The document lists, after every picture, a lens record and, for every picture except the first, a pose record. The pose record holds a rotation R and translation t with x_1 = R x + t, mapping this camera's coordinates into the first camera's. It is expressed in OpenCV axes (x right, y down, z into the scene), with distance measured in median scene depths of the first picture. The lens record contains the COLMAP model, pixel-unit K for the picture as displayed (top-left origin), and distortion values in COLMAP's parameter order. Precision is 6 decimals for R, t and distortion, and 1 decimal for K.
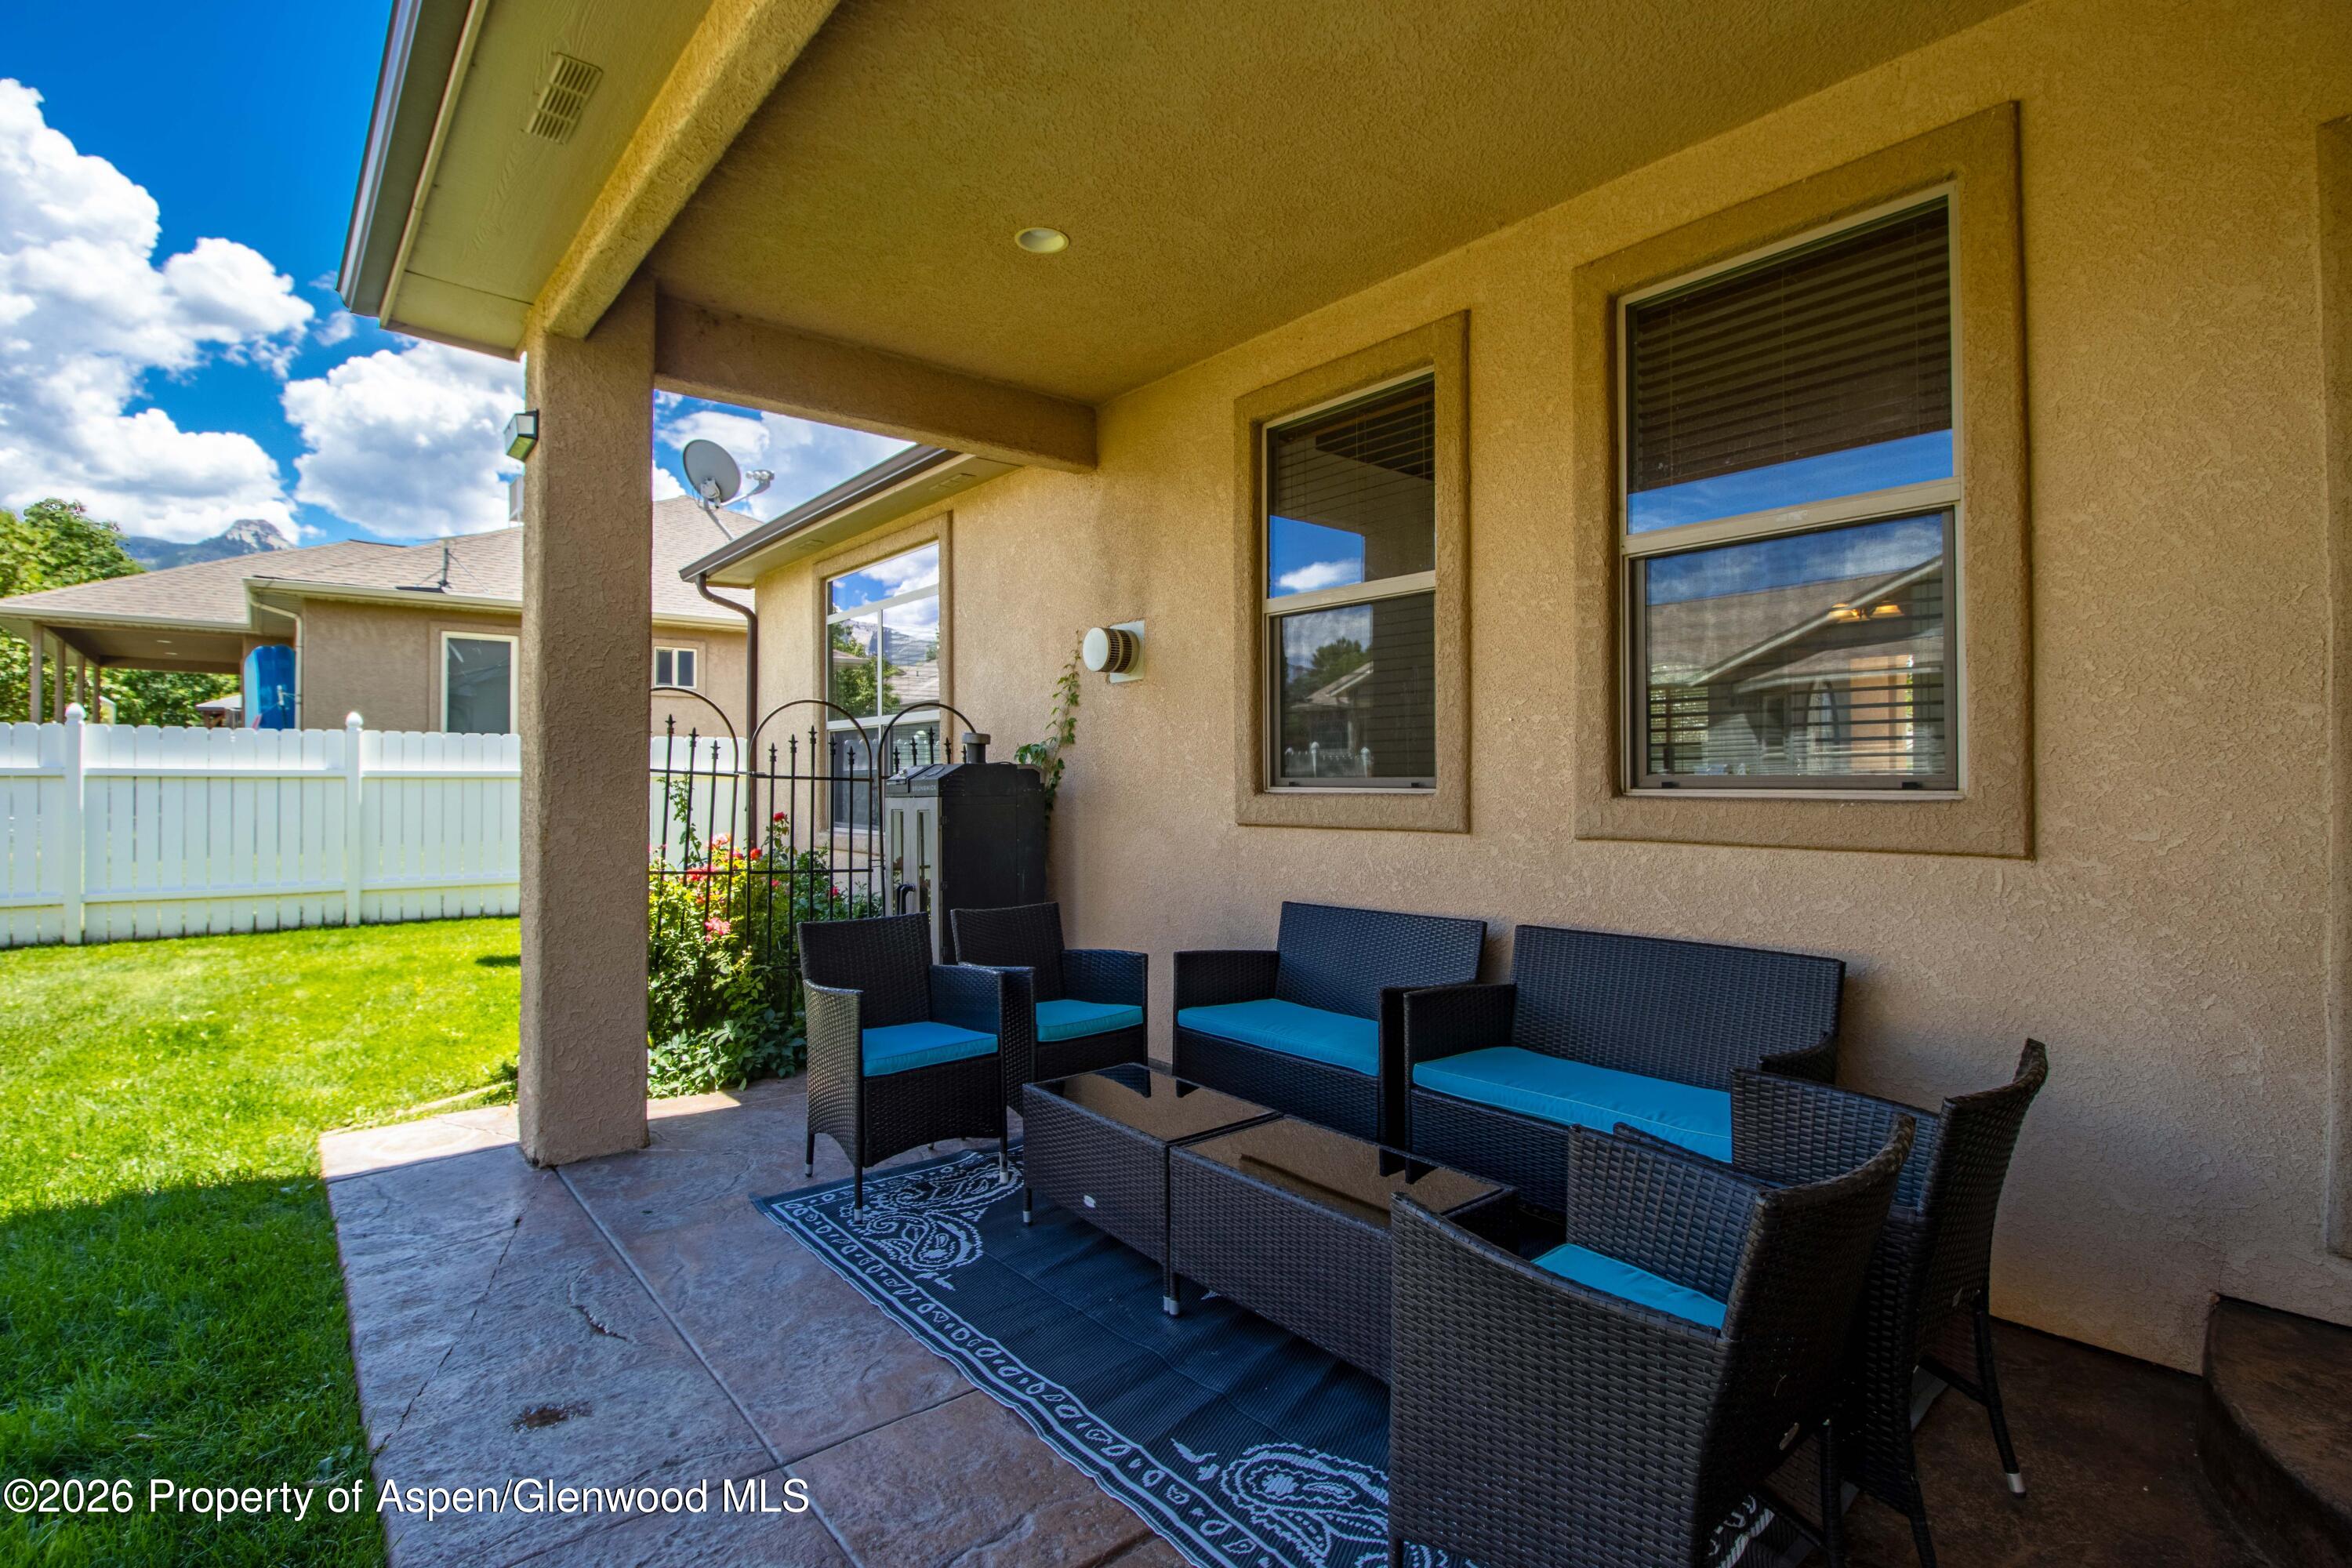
lens RADIAL K [[1112.0, 0, 1171.8], [0, 1112.0, 820.0], [0, 0, 1]] dist [0.000464, -0.013347]
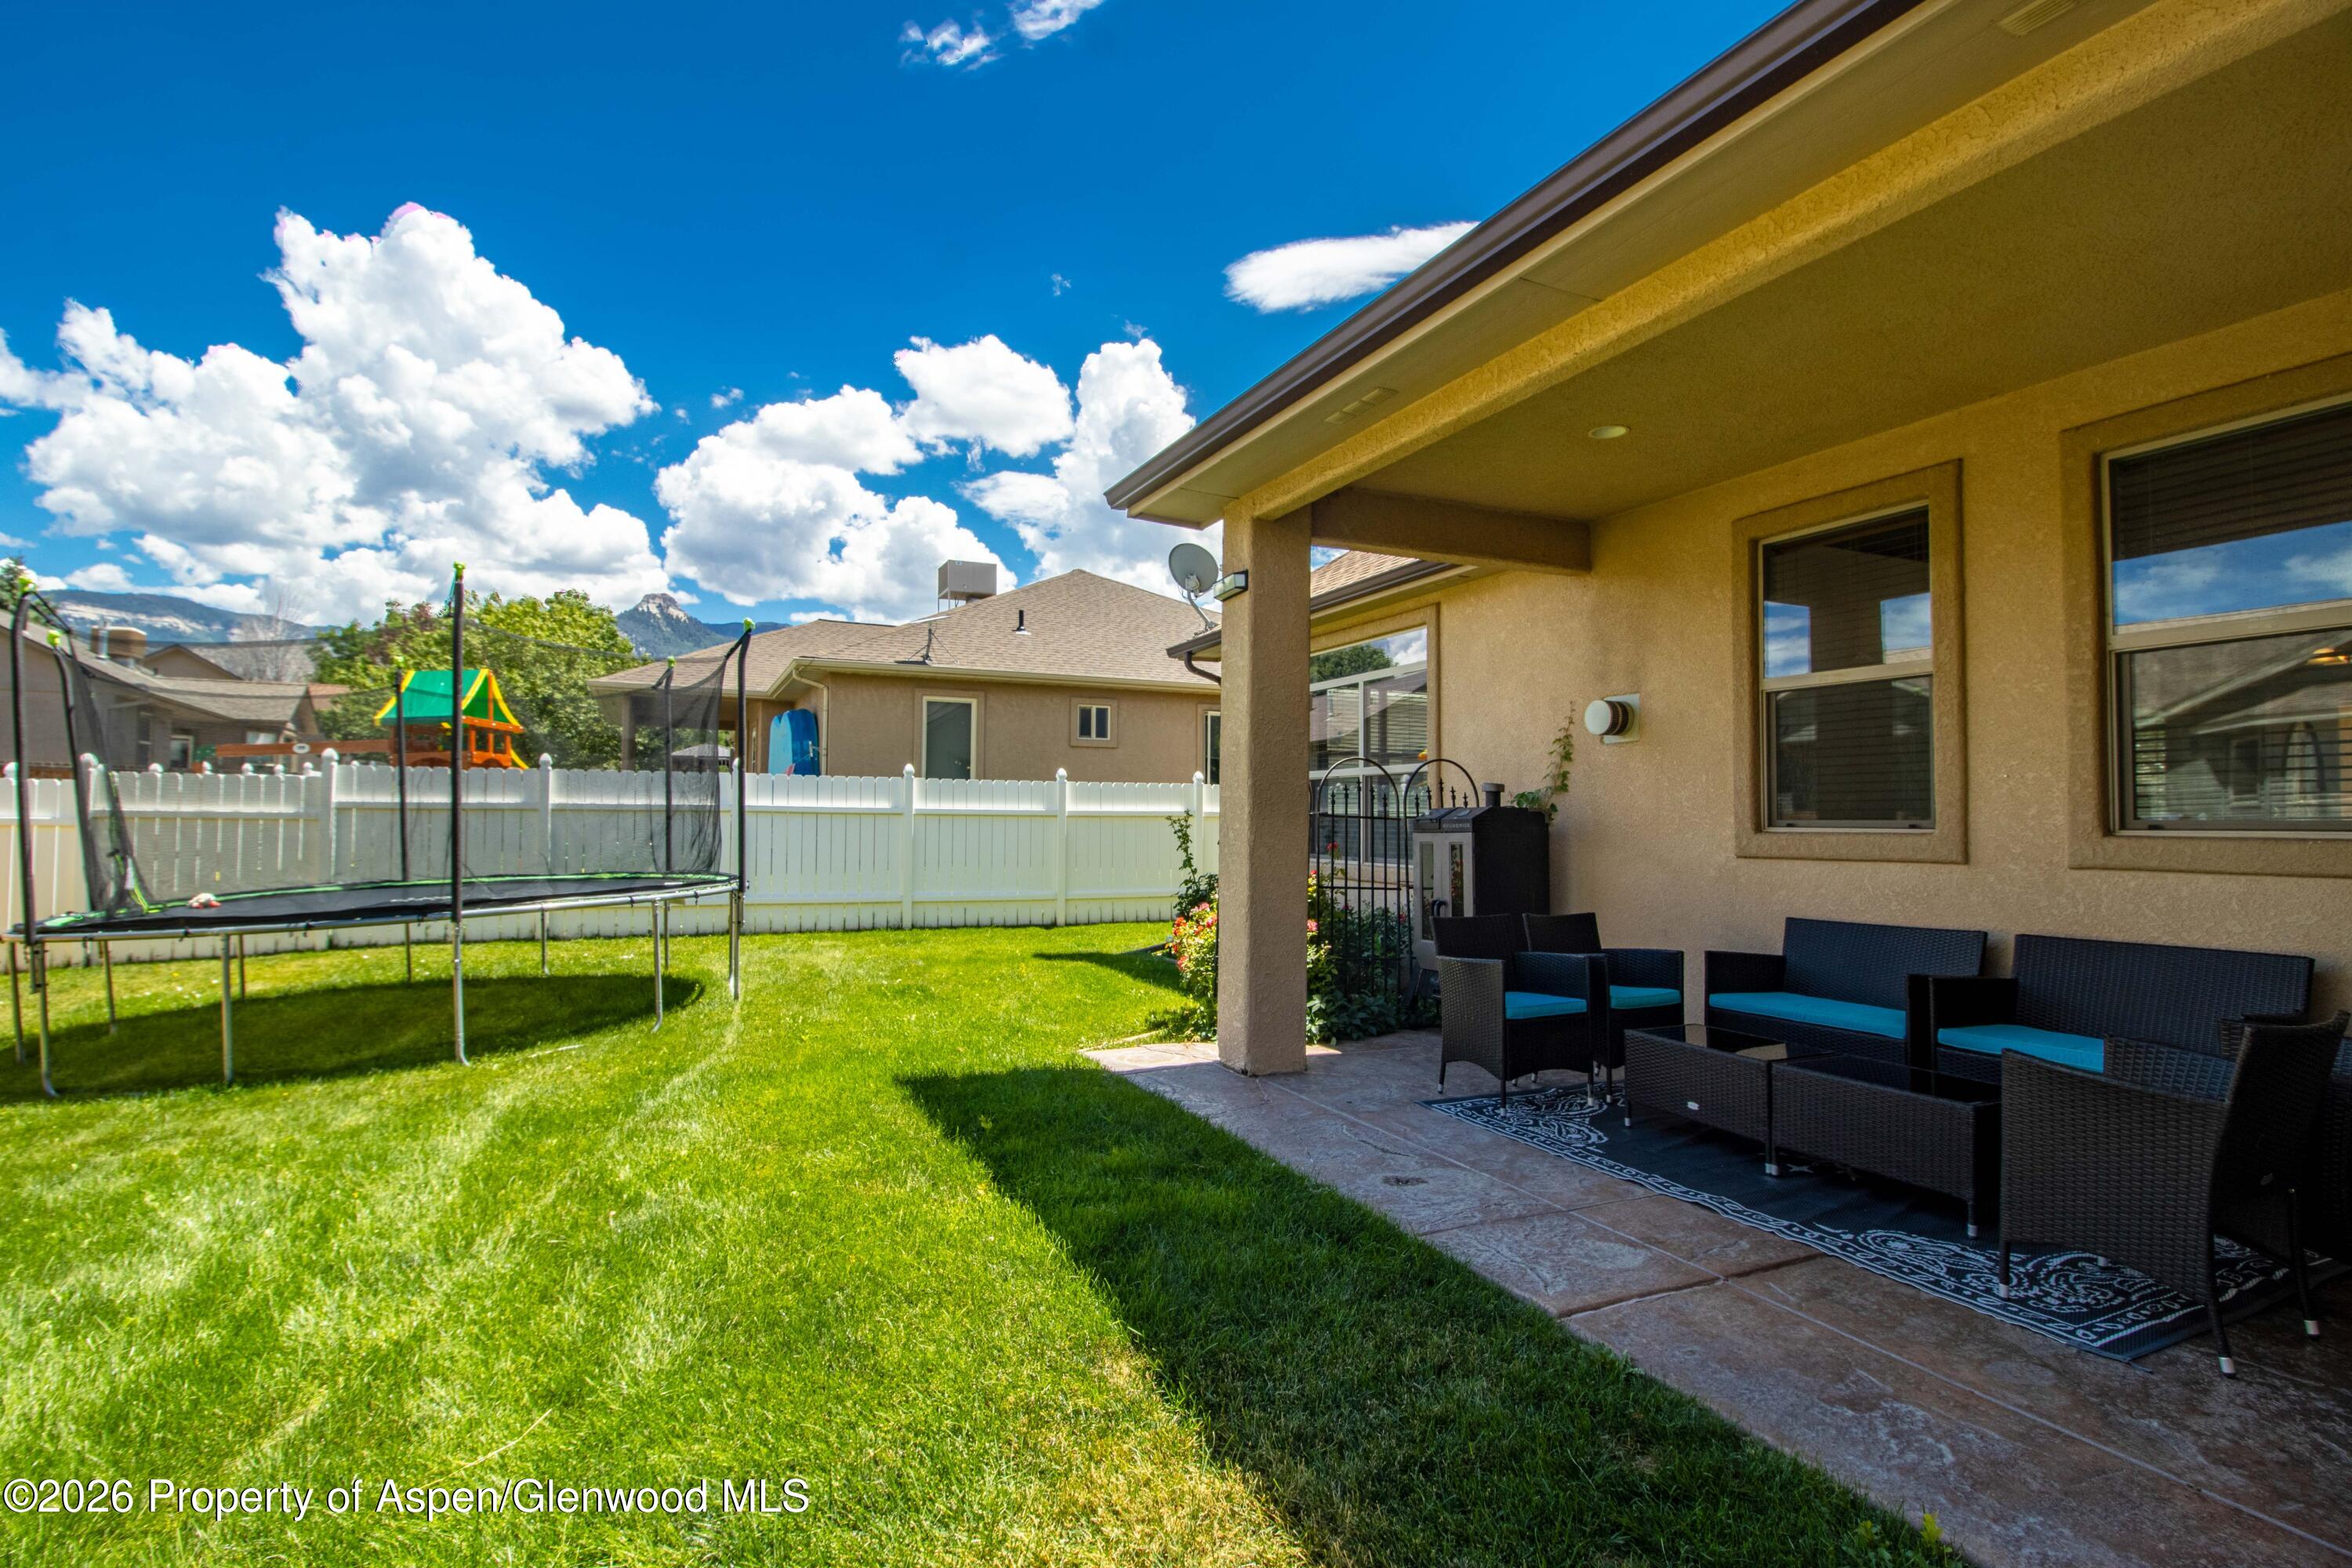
lens RADIAL K [[1112.0, 0, 1171.8], [0, 1112.0, 820.0], [0, 0, 1]] dist [0.000464, -0.013347]
pose [[0.962069, 0.009981, -0.272622, -0.251380], [-0.020513, 0.999148, -0.035808, 0.024118], [0.272032, 0.040042, 0.961455, -0.453106]]
